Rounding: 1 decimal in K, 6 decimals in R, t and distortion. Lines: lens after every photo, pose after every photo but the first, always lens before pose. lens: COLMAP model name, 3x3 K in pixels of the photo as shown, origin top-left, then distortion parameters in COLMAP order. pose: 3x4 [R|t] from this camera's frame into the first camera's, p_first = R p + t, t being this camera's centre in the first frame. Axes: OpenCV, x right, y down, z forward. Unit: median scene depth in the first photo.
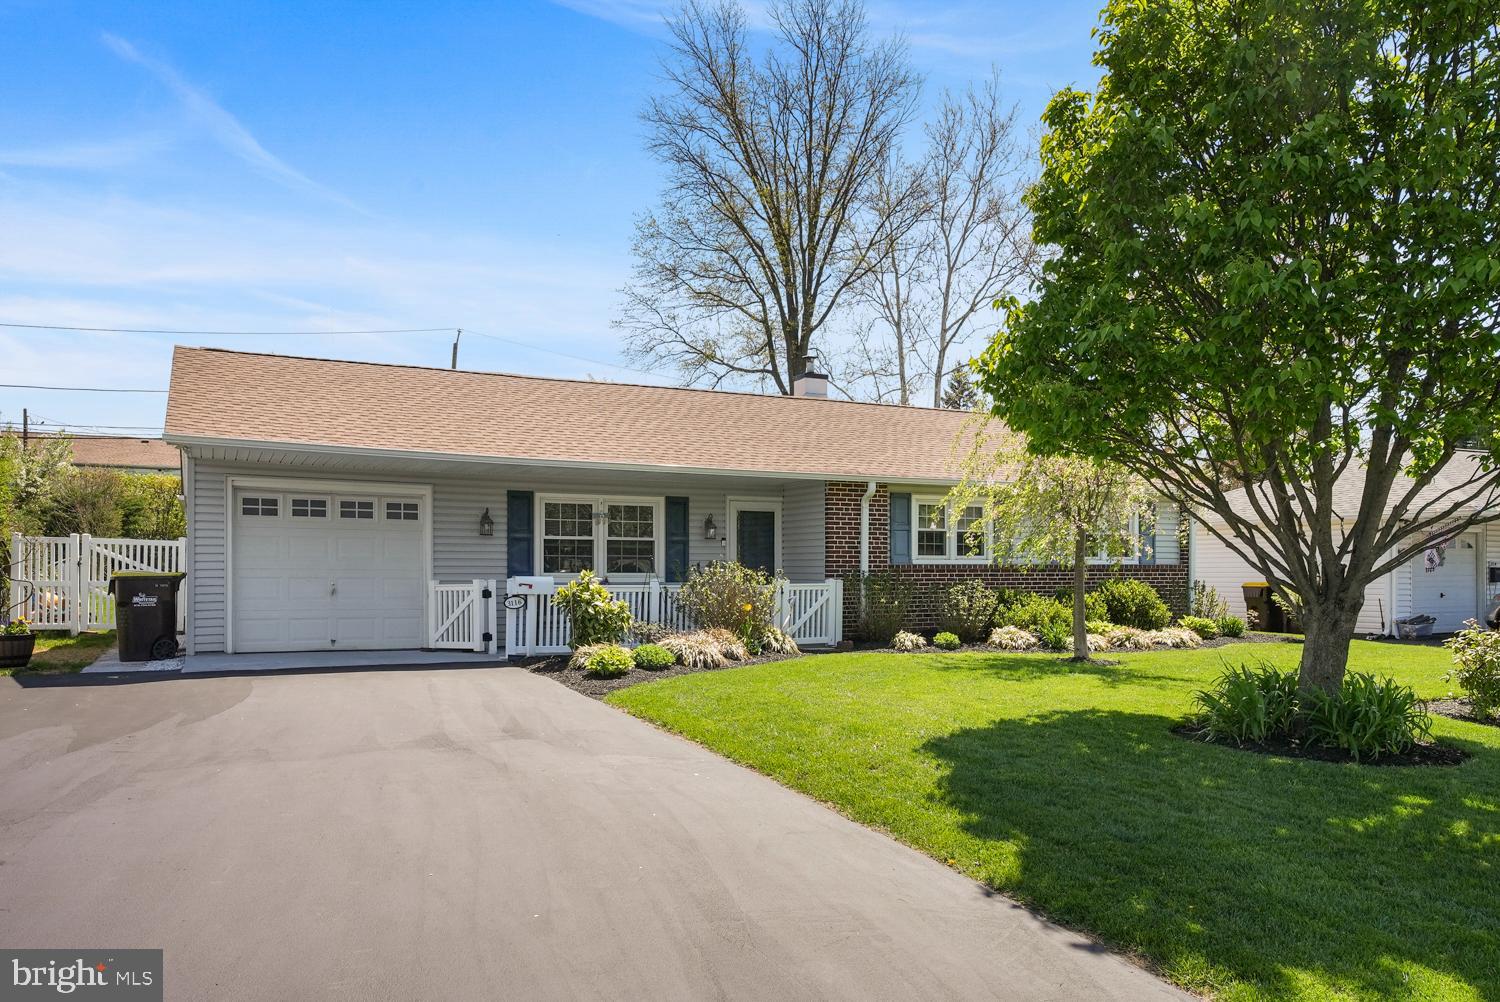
lens RADIAL K [[1065.1, 0, 749.4], [0, 1065.1, 571.0], [0, 0, 1]] dist [0.001531, 0.000347]
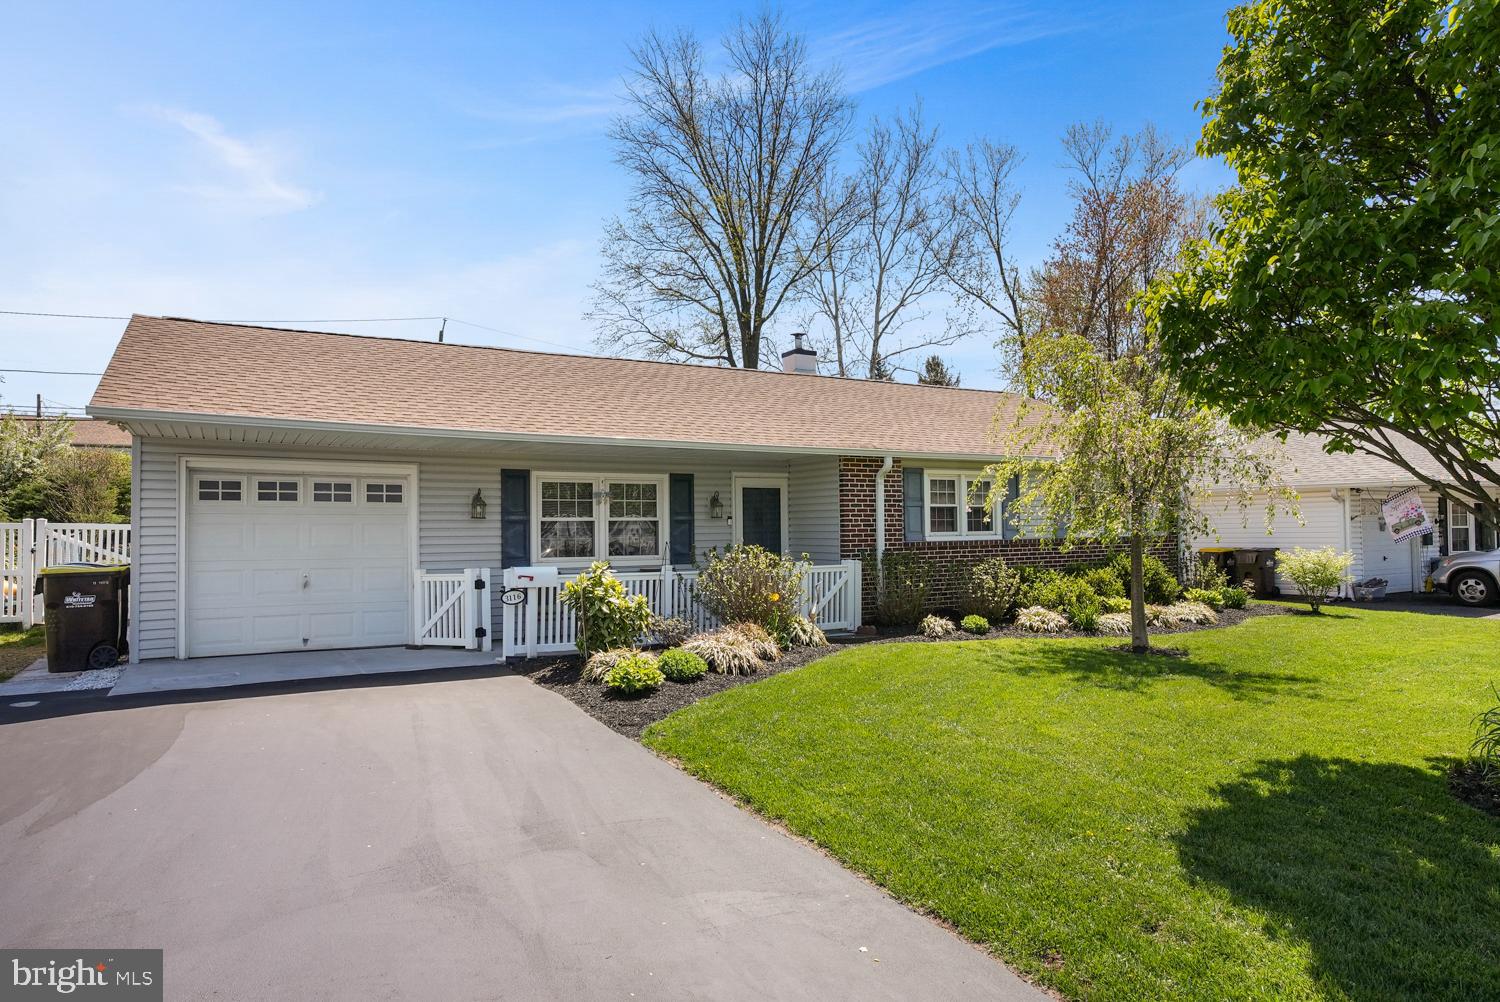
lens RADIAL K [[910.5, 0, 752.7], [0, 910.5, 503.6], [0, 0, 1]] dist [-0.021609, 0.017538]
pose [[0.998033, -0.010733, 0.061773, -0.056432], [0.012647, 0.999449, -0.030675, -0.018029], [-0.061410, 0.031396, 0.997619, 0.194658]]
